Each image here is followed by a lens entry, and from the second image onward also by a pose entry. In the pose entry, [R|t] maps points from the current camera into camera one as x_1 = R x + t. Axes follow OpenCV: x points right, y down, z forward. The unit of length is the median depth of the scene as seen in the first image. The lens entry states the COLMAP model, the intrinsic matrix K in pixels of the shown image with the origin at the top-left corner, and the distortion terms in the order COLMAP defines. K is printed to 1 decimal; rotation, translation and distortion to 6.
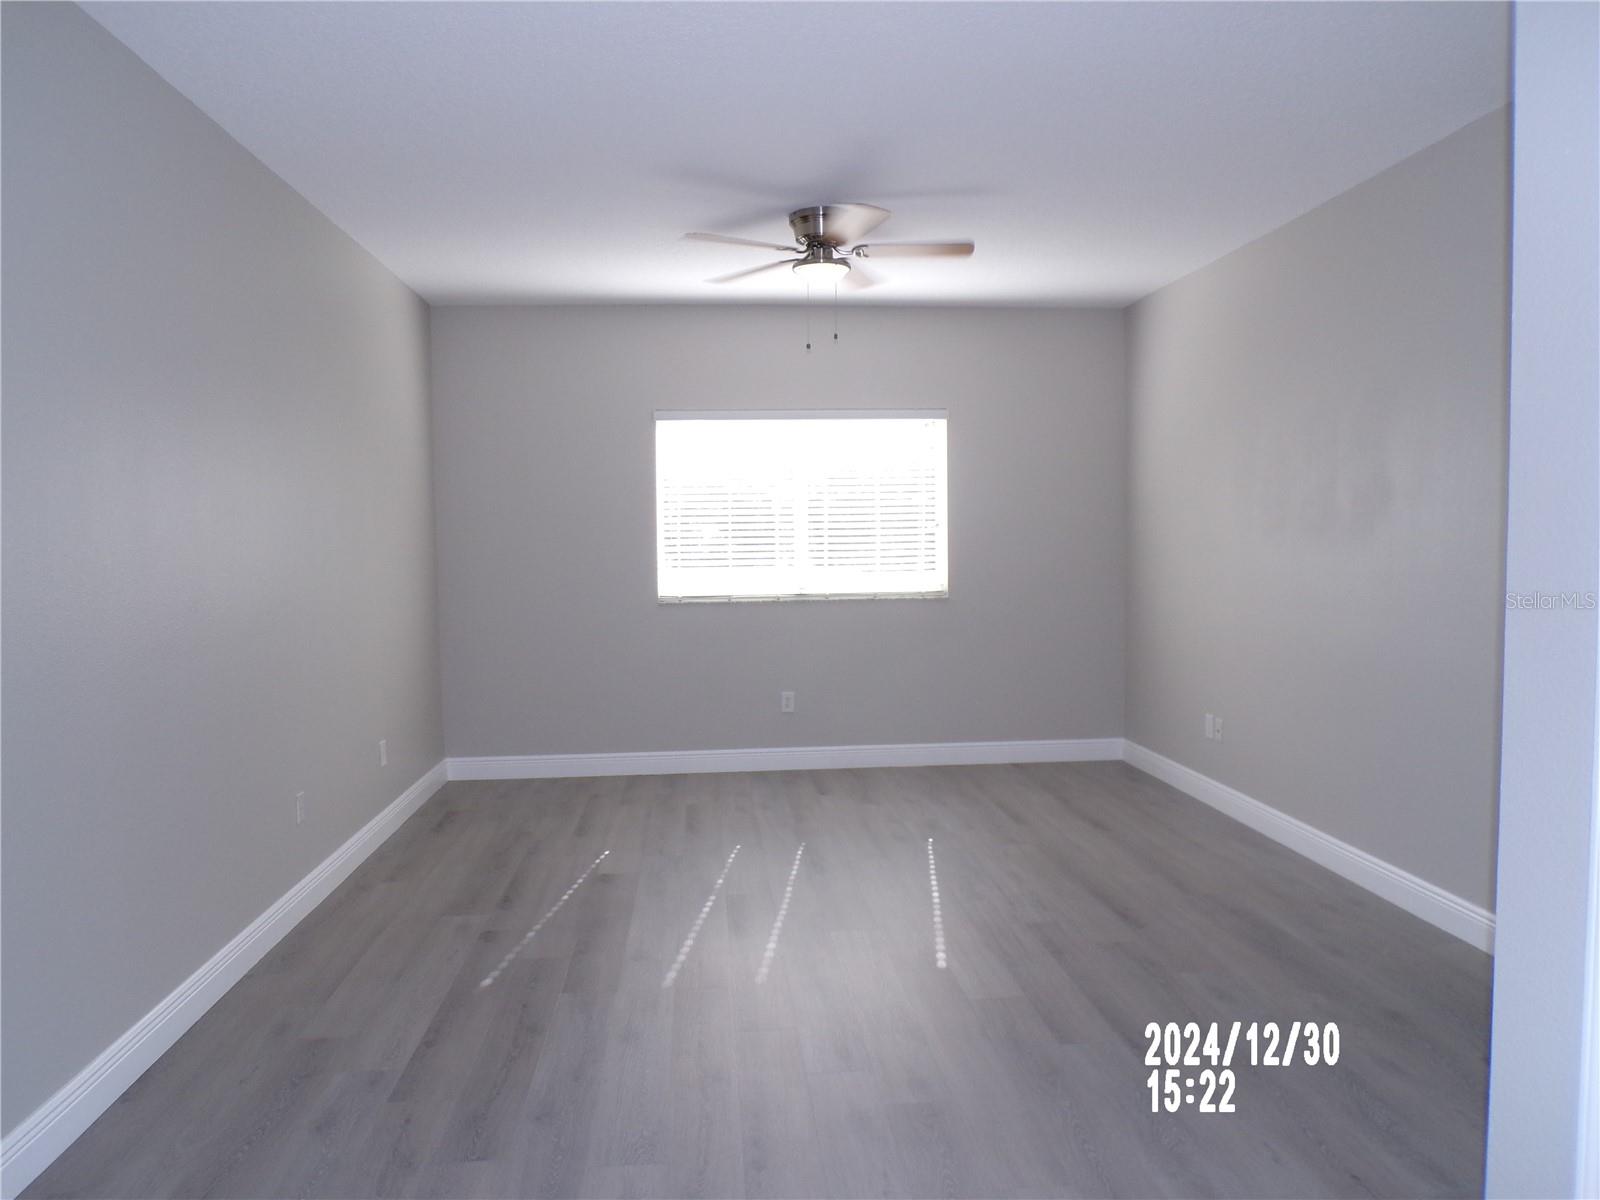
lens RADIAL K [[1078.7, 0, 800.2], [0, 1078.7, 601.2], [0, 0, 1]] dist [-0.044062, 0.013552]
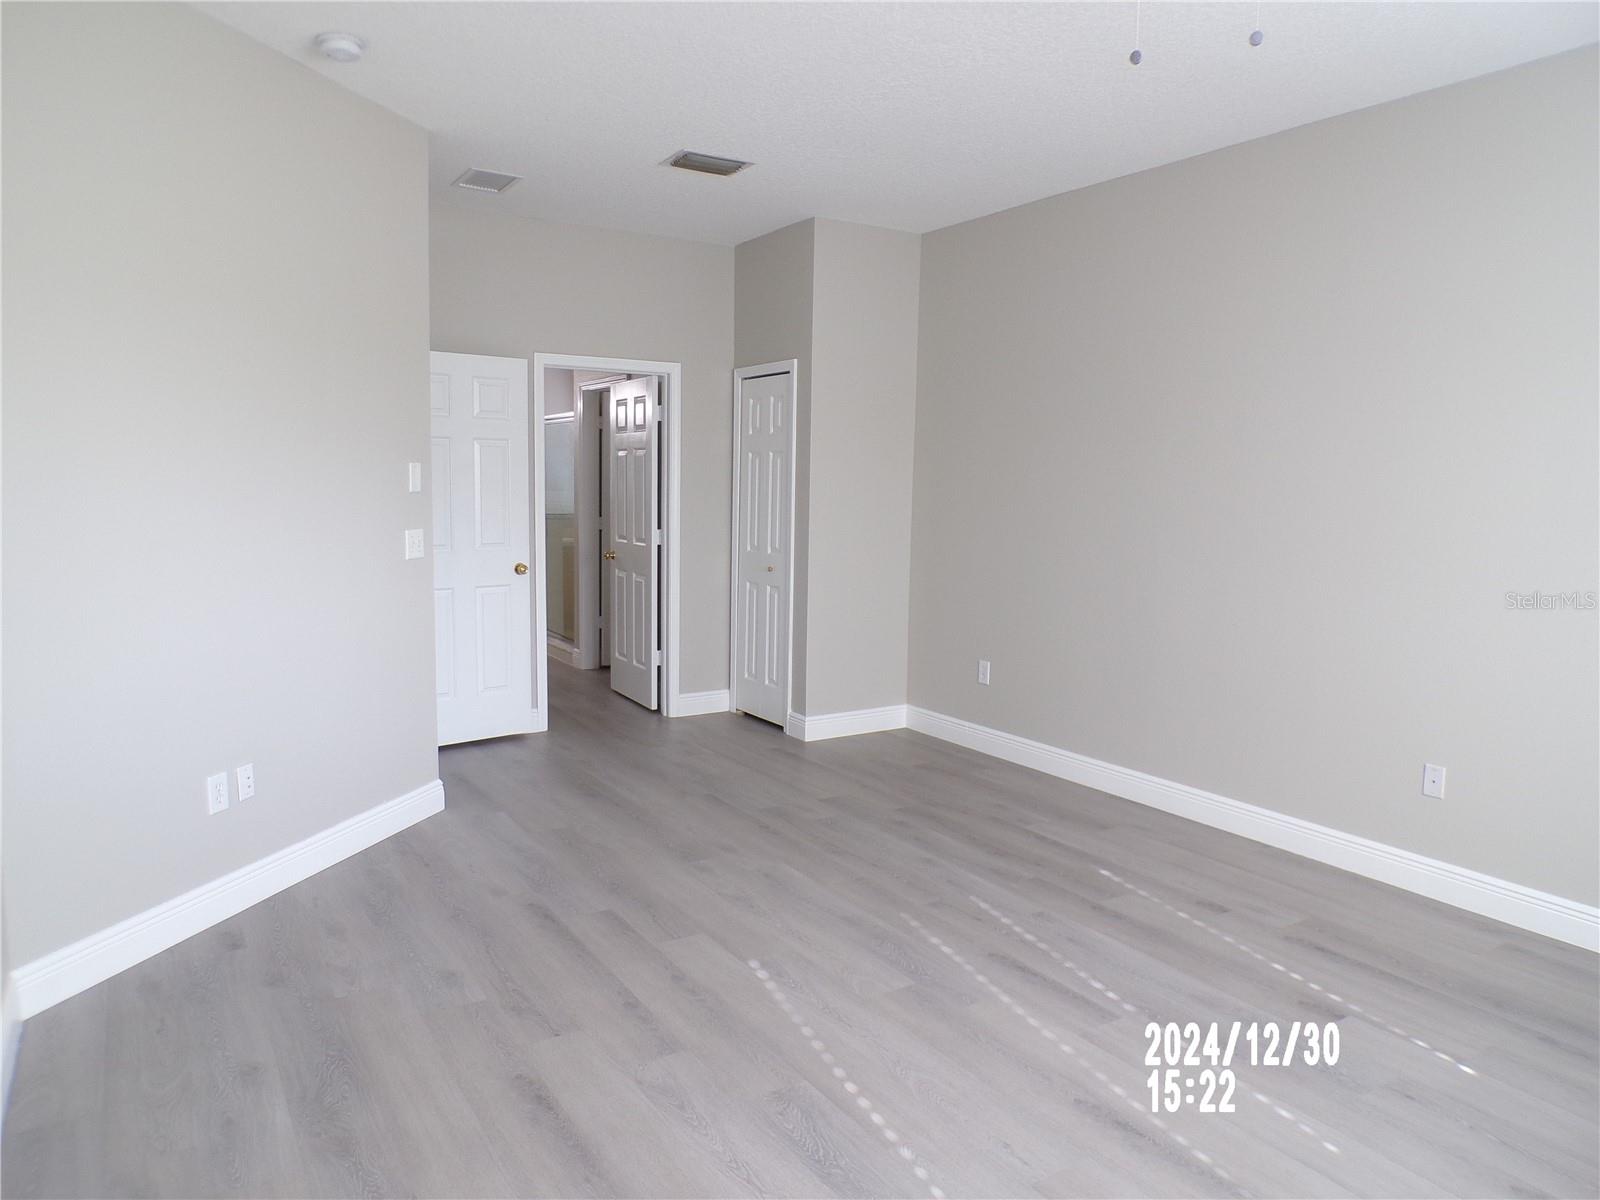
lens RADIAL K [[1078.7, 0, 800.1], [0, 1078.7, 598.5], [0, 0, 1]] dist [-0.044062, 0.013552]
pose [[-0.891202, 0.048173, -0.451041, 0.469386], [-0.032138, 0.985141, 0.168717, -0.109029], [0.452467, 0.164856, -0.876411, 1.692092]]
